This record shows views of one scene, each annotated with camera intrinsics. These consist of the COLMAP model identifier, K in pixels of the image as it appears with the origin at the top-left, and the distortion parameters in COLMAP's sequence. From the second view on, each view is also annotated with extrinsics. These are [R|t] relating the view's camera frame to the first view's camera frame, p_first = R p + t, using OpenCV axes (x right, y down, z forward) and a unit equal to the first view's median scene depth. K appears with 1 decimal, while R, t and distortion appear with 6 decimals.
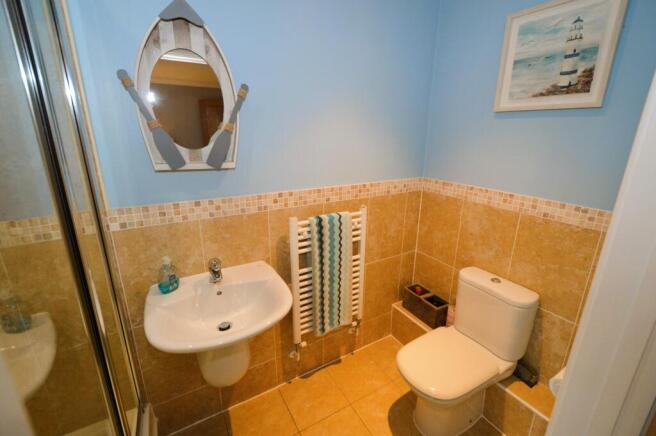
lens RADIAL K [[285.9, 0, 326.4], [0, 285.9, 216.7], [0, 0, 1]] dist [-0.005343, -0.001441]
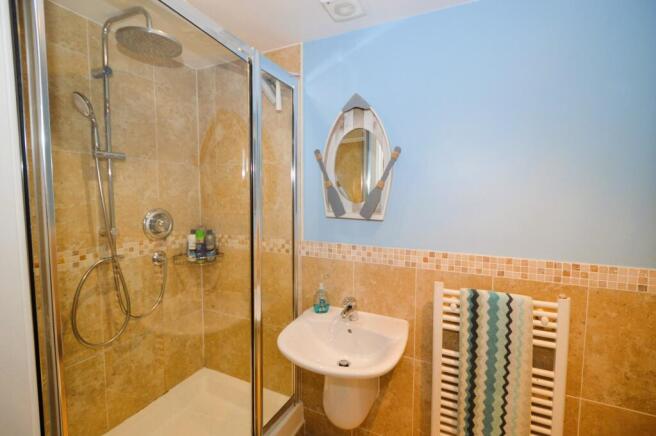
lens RADIAL K [[285.9, 0, 326.2], [0, 285.9, 214.1], [0, 0, 1]] dist [-0.005343, -0.001441]
pose [[0.563158, 0.052245, -0.824696, 0.383624], [-0.237181, 0.966227, -0.100752, -0.027110], [0.791580, 0.252341, 0.556530, 0.182660]]
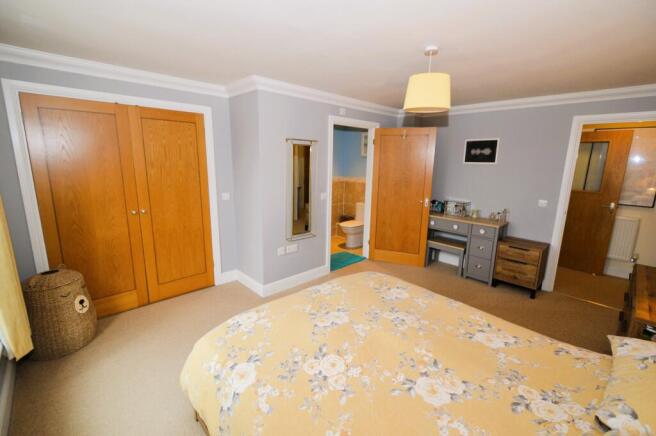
lens RADIAL K [[285.9, 0, 330.5], [0, 285.9, 216.6], [0, 0, 1]] dist [-0.005343, -0.001441]
pose [[0.973274, -0.034295, 0.227071, -0.625972], [0.054018, 0.995231, -0.081222, 0.654479], [-0.223202, 0.091317, 0.970485, -2.319235]]
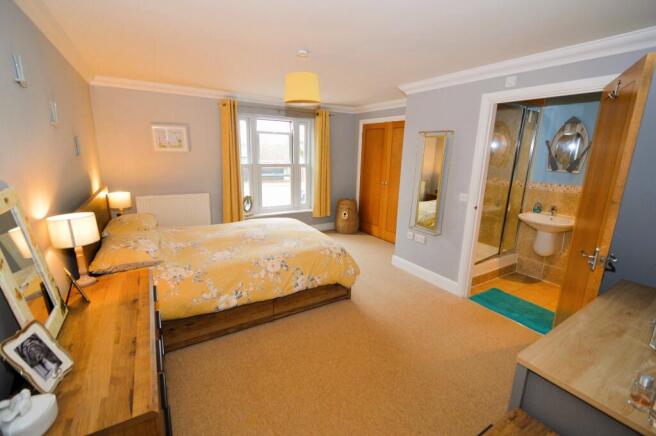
lens RADIAL K [[285.9, 0, 328.5], [0, 285.9, 215.7], [0, 0, 1]] dist [-0.005343, -0.001441]
pose [[0.010184, 0.212228, -0.977167, 1.821601], [-0.310529, 0.929574, 0.198655, 0.299601], [0.950509, 0.301416, 0.075370, -0.968012]]
